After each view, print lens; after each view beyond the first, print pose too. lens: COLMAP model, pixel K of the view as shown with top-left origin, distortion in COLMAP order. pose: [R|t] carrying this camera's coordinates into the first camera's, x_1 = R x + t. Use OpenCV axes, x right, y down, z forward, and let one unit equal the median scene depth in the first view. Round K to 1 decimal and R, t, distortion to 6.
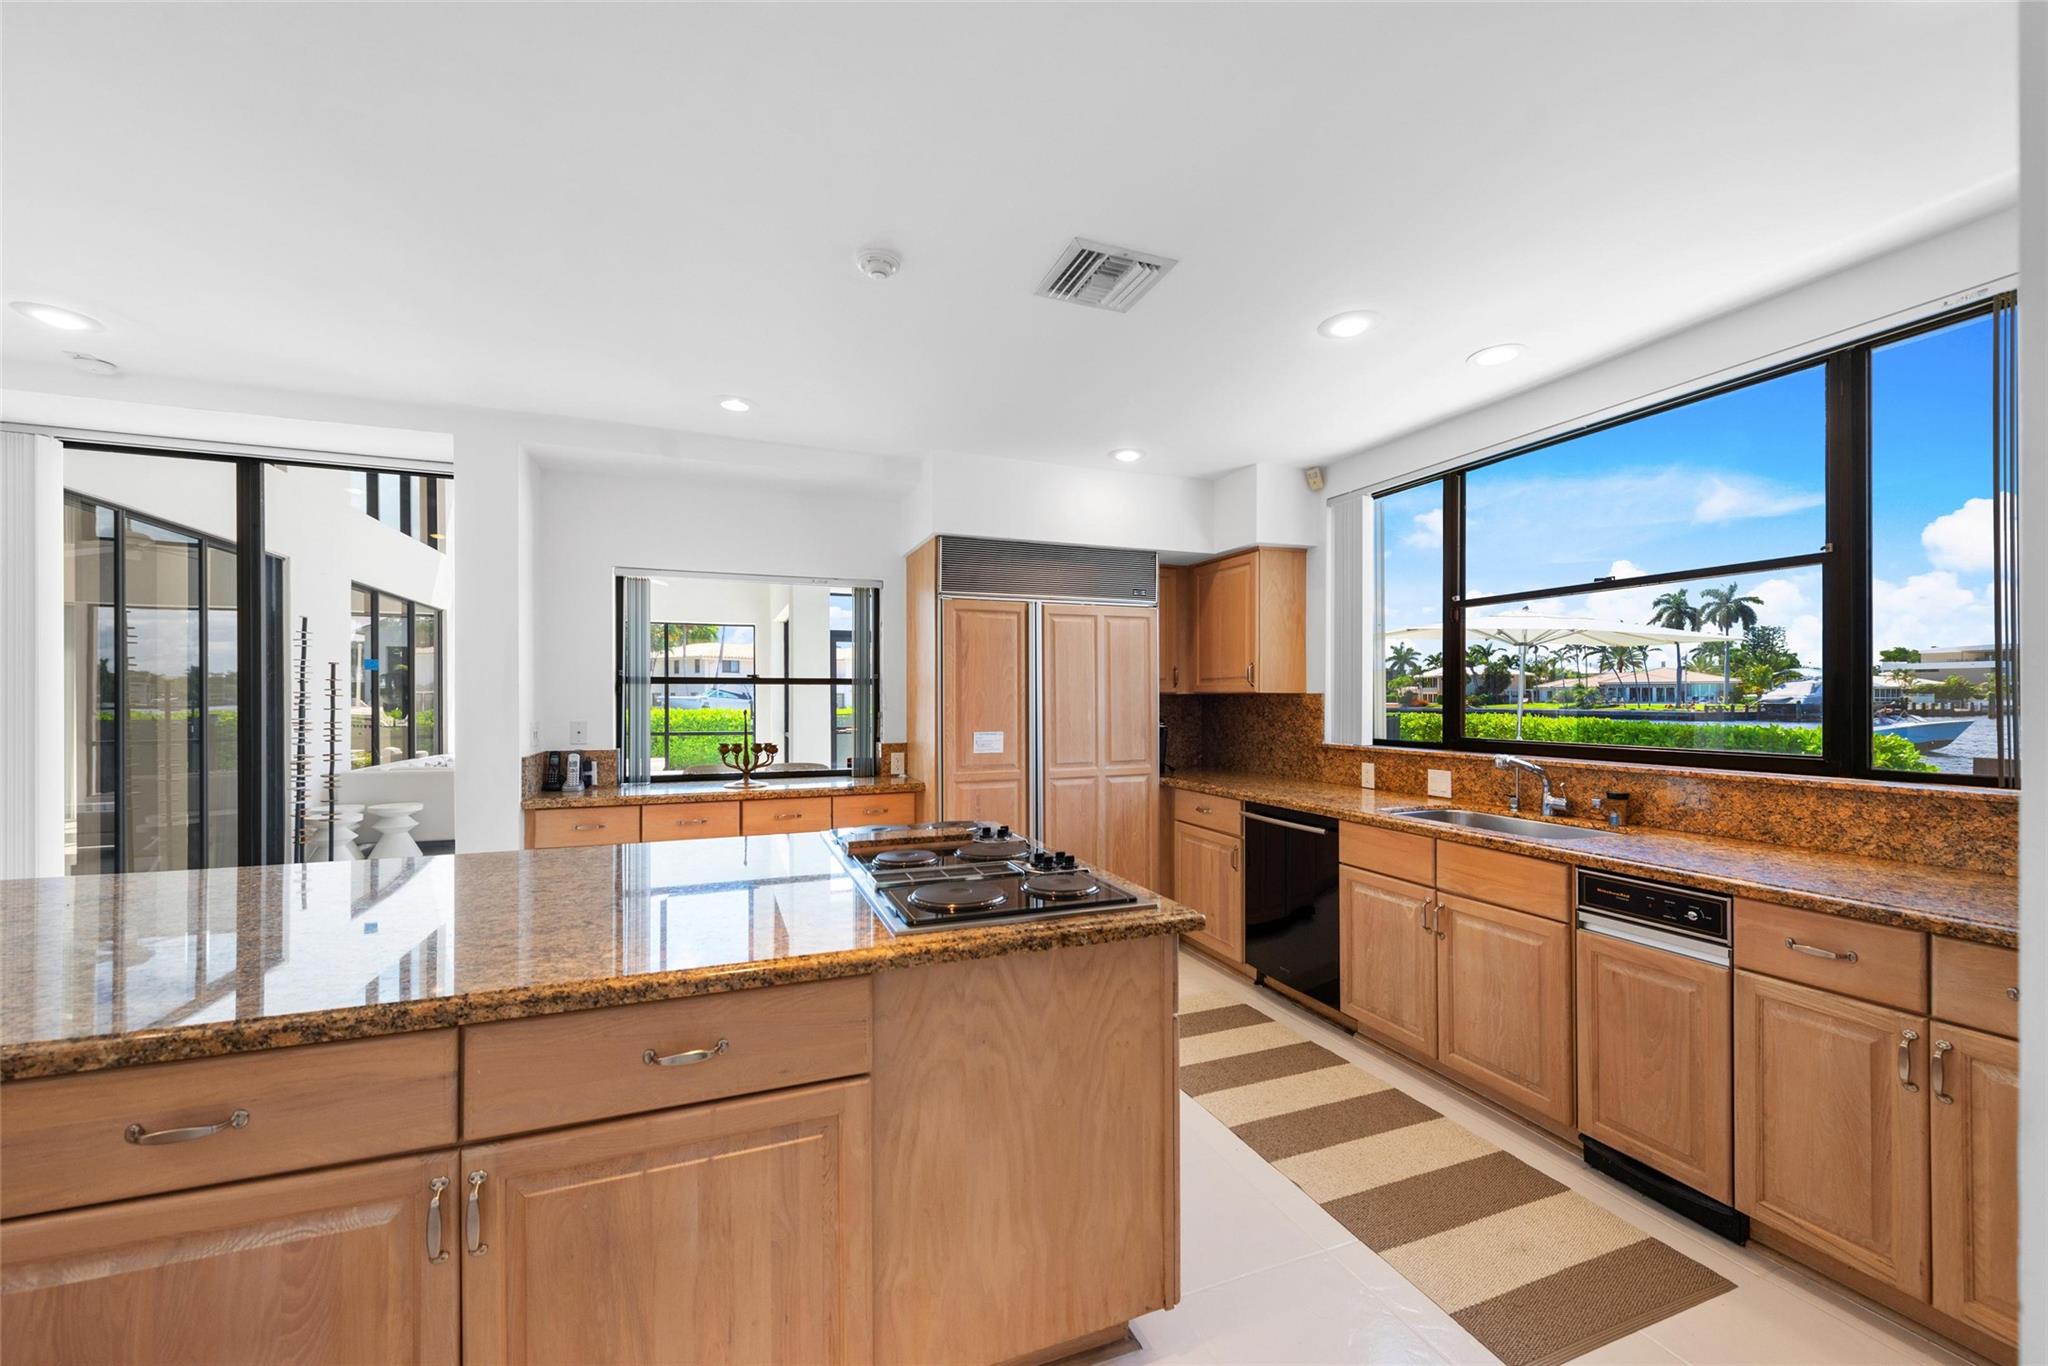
lens RADIAL K [[801.2, 0, 1018.4], [0, 801.2, 696.7], [0, 0, 1]] dist [0.001781, -0.000044]
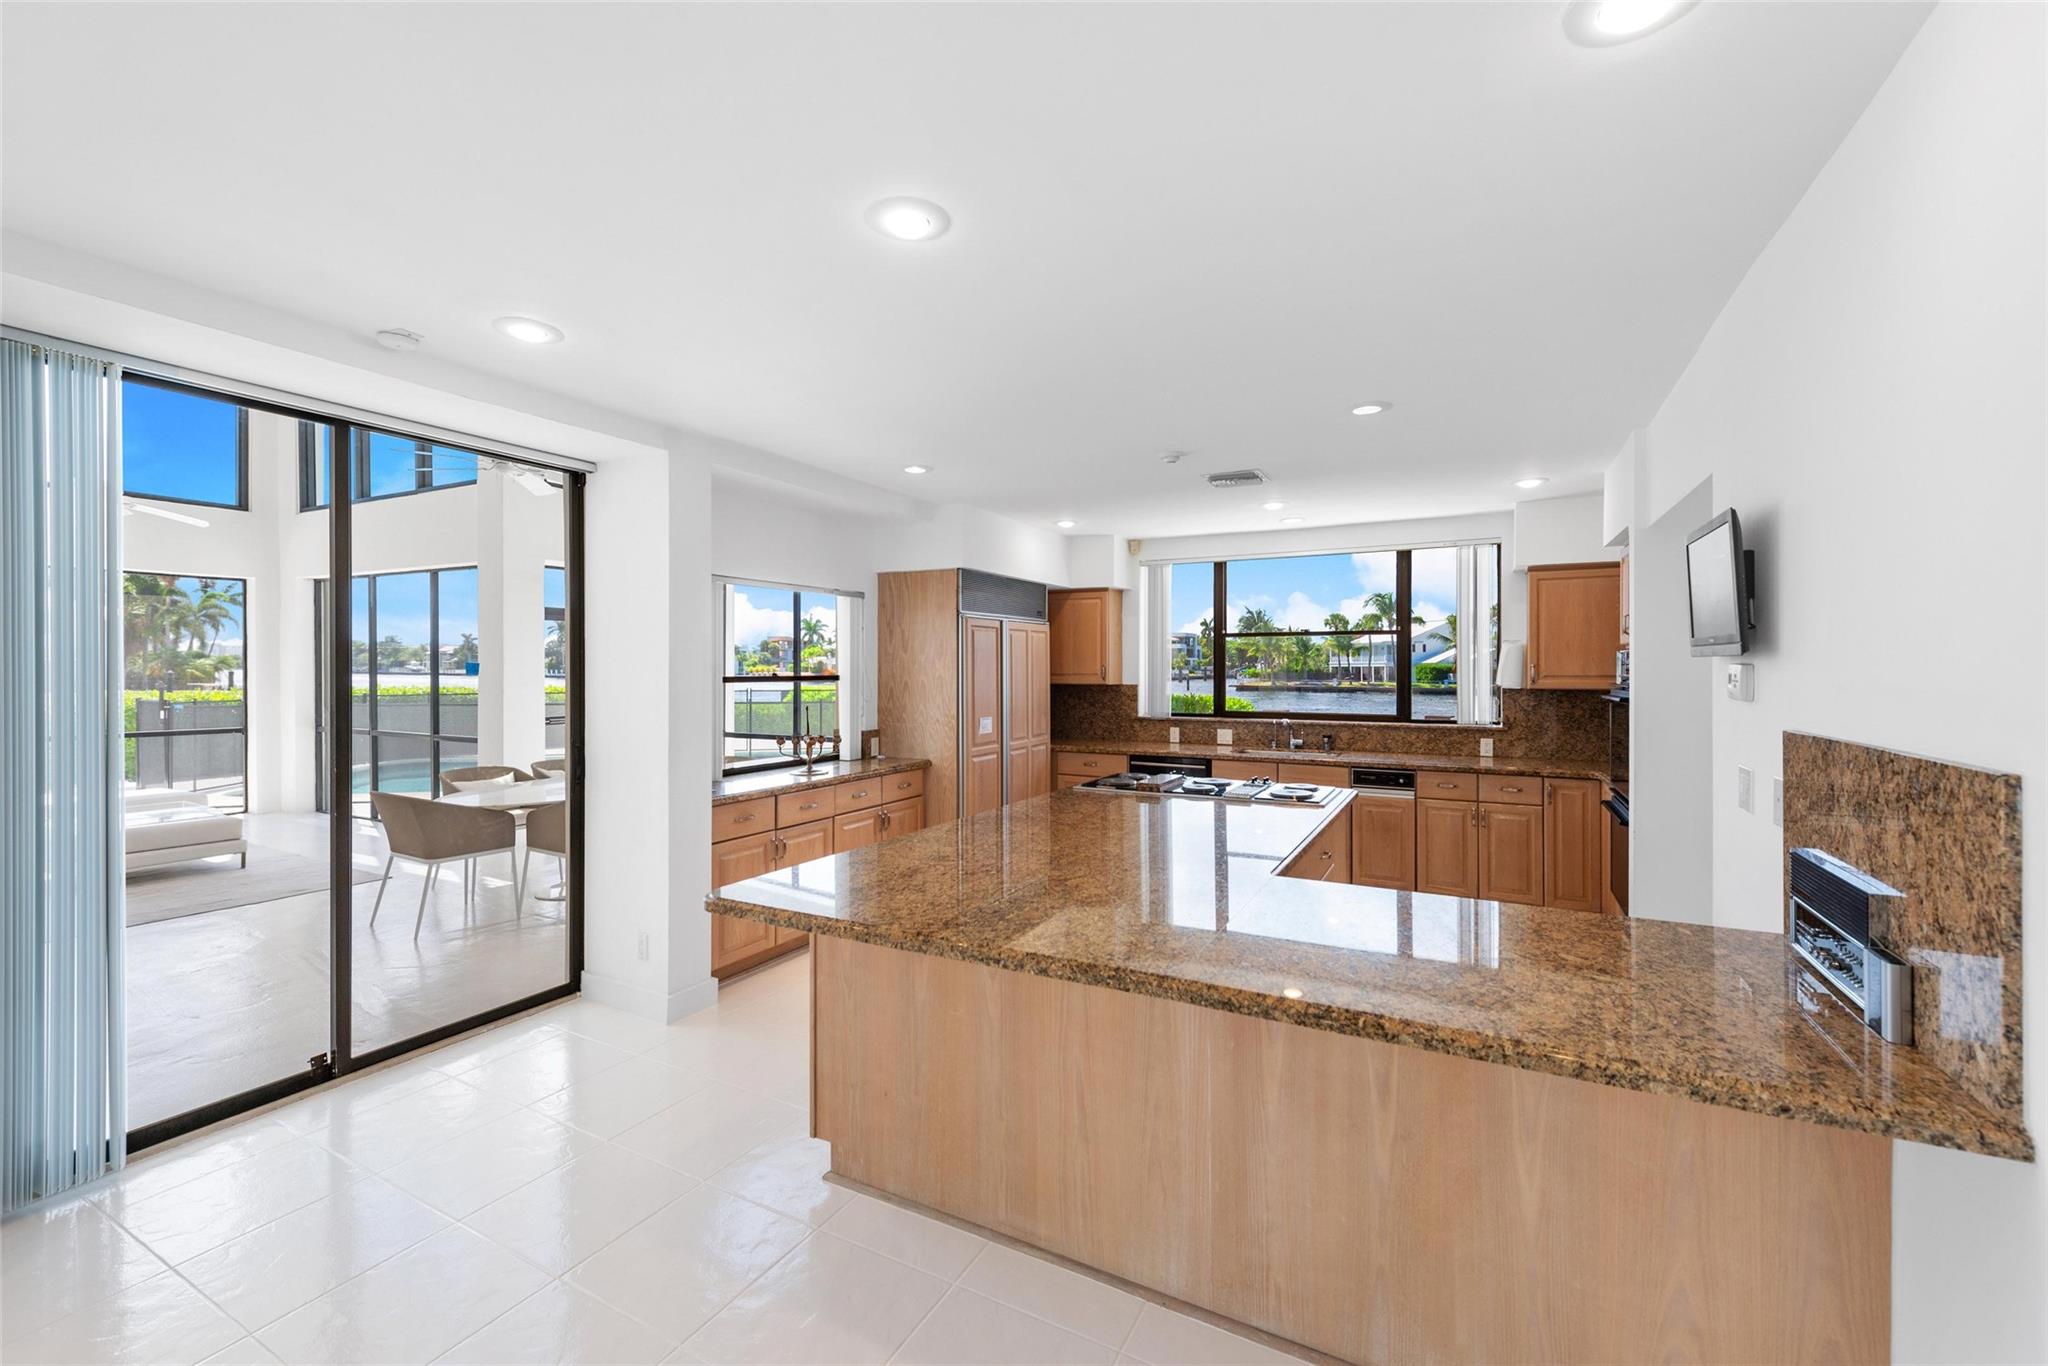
lens RADIAL K [[842.9, 0, 1027.0], [0, 842.9, 672.3], [0, 0, 1]] dist [-0.000783, 0.000034]
pose [[0.755640, -0.004255, 0.654973, -0.890076], [-0.001460, 0.999965, 0.008181, -0.042655], [-0.654985, -0.007138, 0.755608, -0.108687]]
